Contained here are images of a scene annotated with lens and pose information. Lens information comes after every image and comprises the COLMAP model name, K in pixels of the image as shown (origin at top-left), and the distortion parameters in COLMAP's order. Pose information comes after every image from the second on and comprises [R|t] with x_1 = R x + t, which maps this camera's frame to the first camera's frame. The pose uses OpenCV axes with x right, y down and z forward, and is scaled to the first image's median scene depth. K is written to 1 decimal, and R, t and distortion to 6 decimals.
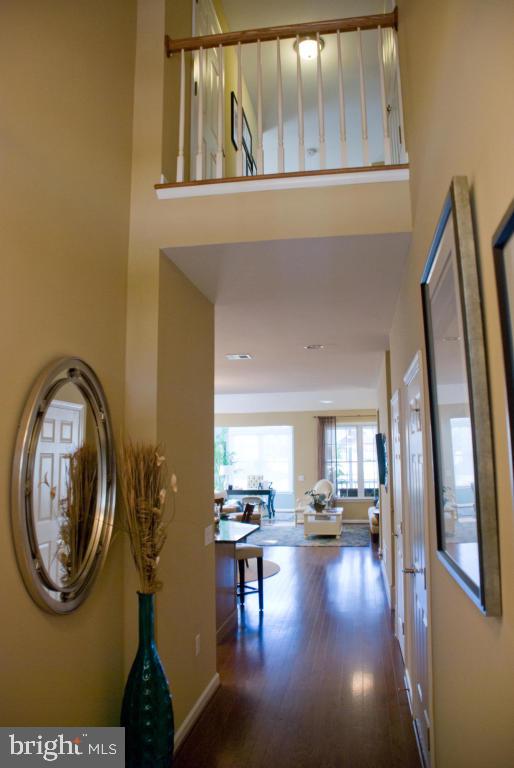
lens RADIAL K [[598.1, 0, 257.0], [0, 598.1, 384.0], [0, 0, 1]] dist [-0.156183, 0.123894]
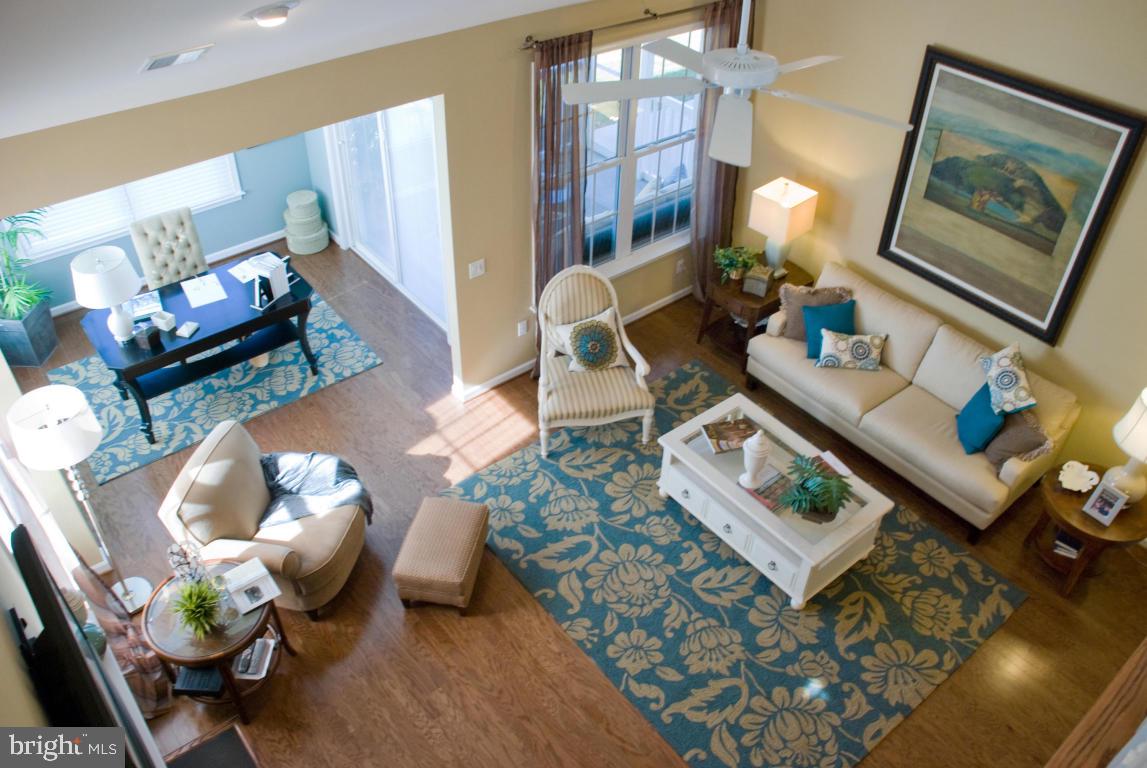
lens RADIAL K [[887.1, 0, 577.4], [0, 887.1, 386.4], [0, 0, 1]] dist [-0.158570, 0.117897]
pose [[0.657654, -0.463838, 0.593587, -0.158202], [-0.129561, 0.706577, 0.695674, -0.091920], [-0.742095, -0.534418, 0.404588, 0.737288]]
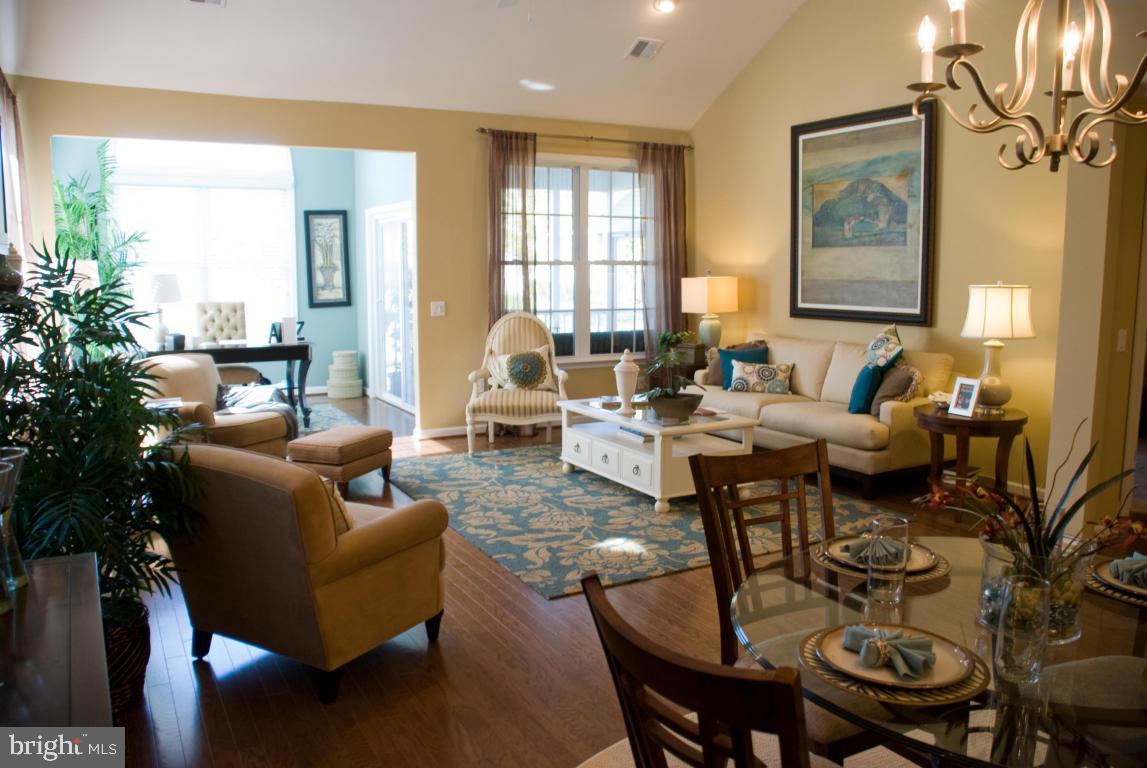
lens RADIAL K [[887.1, 0, 577.4], [0, 887.1, 386.4], [0, 0, 1]] dist [-0.158570, 0.117897]
pose [[0.779862, -0.075888, 0.621334, -0.173289], [-0.088933, 0.969121, 0.229990, 0.074480], [-0.619601, -0.234617, 0.749032, 0.538342]]
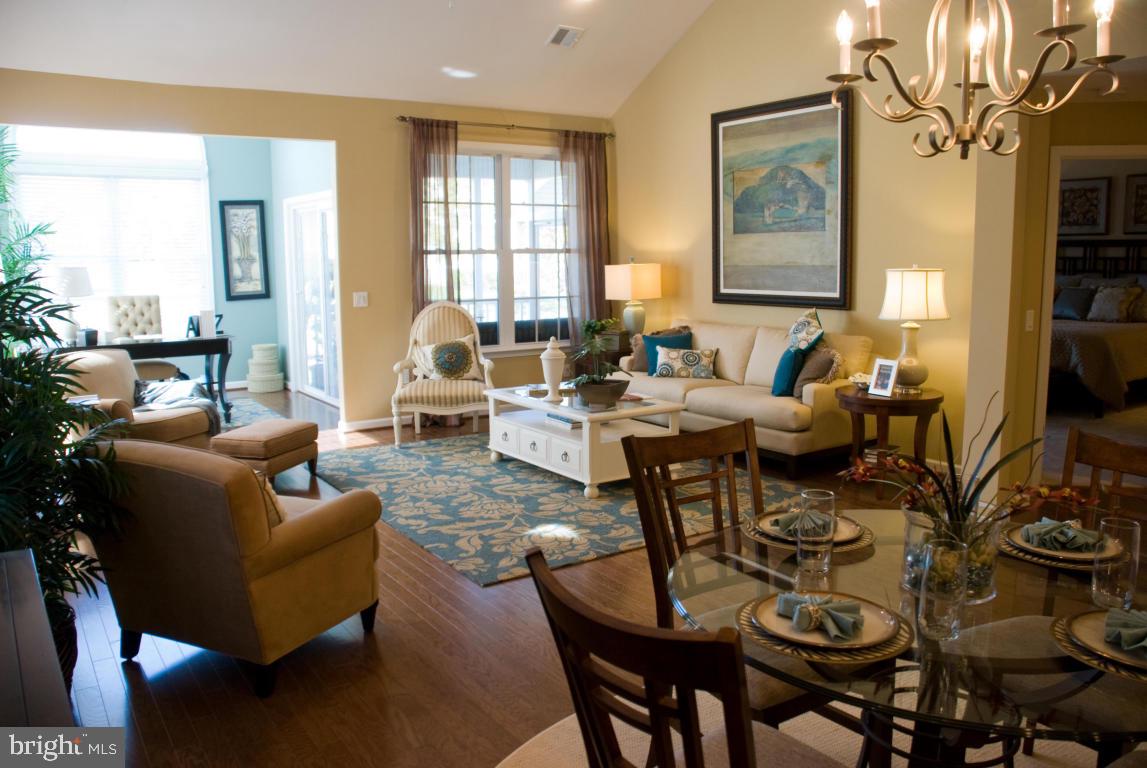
lens RADIAL K [[893.2, 0, 576.3], [0, 893.2, 382.9], [0, 0, 1]] dist [-0.156183, 0.123894]
pose [[0.722002, -0.095974, 0.685202, -0.177257], [-0.089287, 0.969128, 0.229824, 0.074578], [-0.686106, -0.227113, 0.691143, 0.536610]]
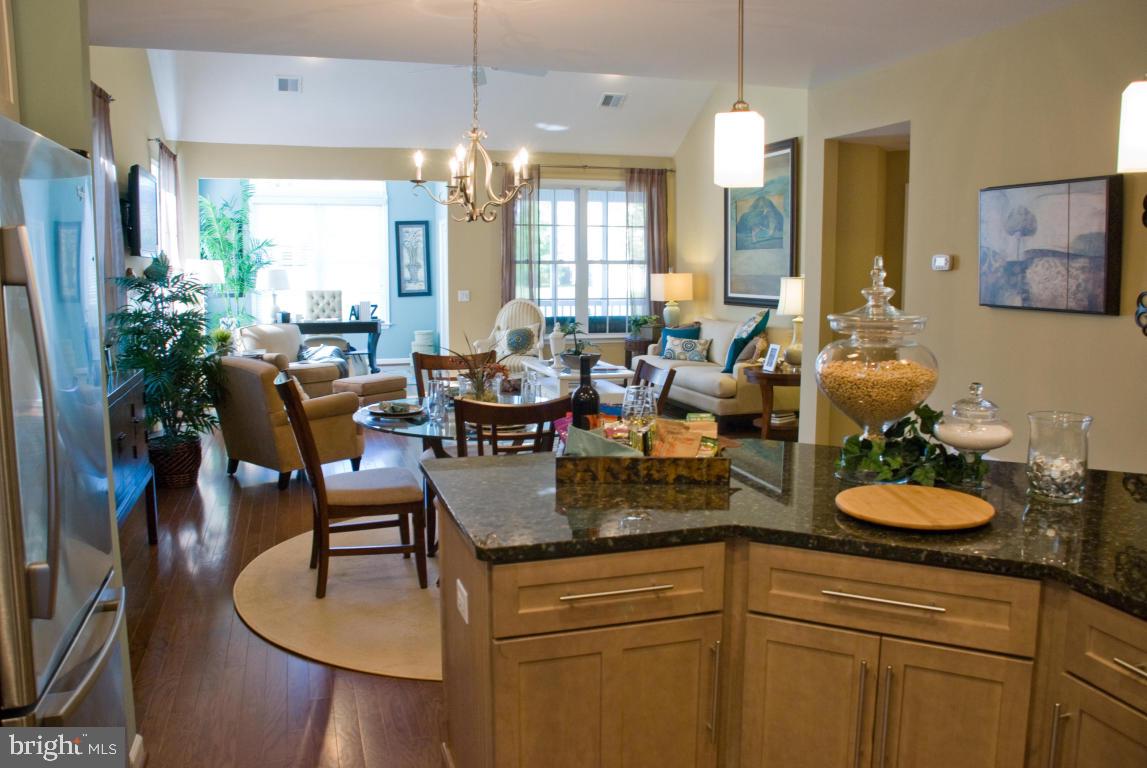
lens RADIAL K [[902.4, 0, 573.5], [0, 902.4, 384.0], [0, 0, 1]] dist [-0.163415, 0.128778]
pose [[0.893340, -0.049620, 0.446634, -0.158543], [-0.067159, 0.967982, 0.241870, 0.047231], [-0.444335, -0.246067, 0.861404, 0.327723]]
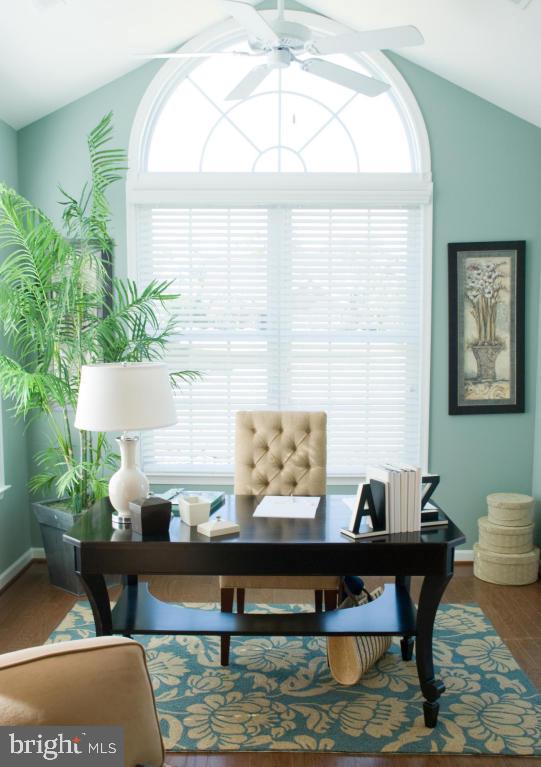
lens RADIAL K [[773.0, 0, 270.2], [0, 773.0, 410.0], [0, 0, 1]] dist [-0.005221, 0.007604]
pose [[0.987571, -0.013348, 0.156609, -0.048429], [-0.023563, 0.972554, 0.231482, 0.108657], [-0.155400, -0.232295, 0.960151, 0.856378]]
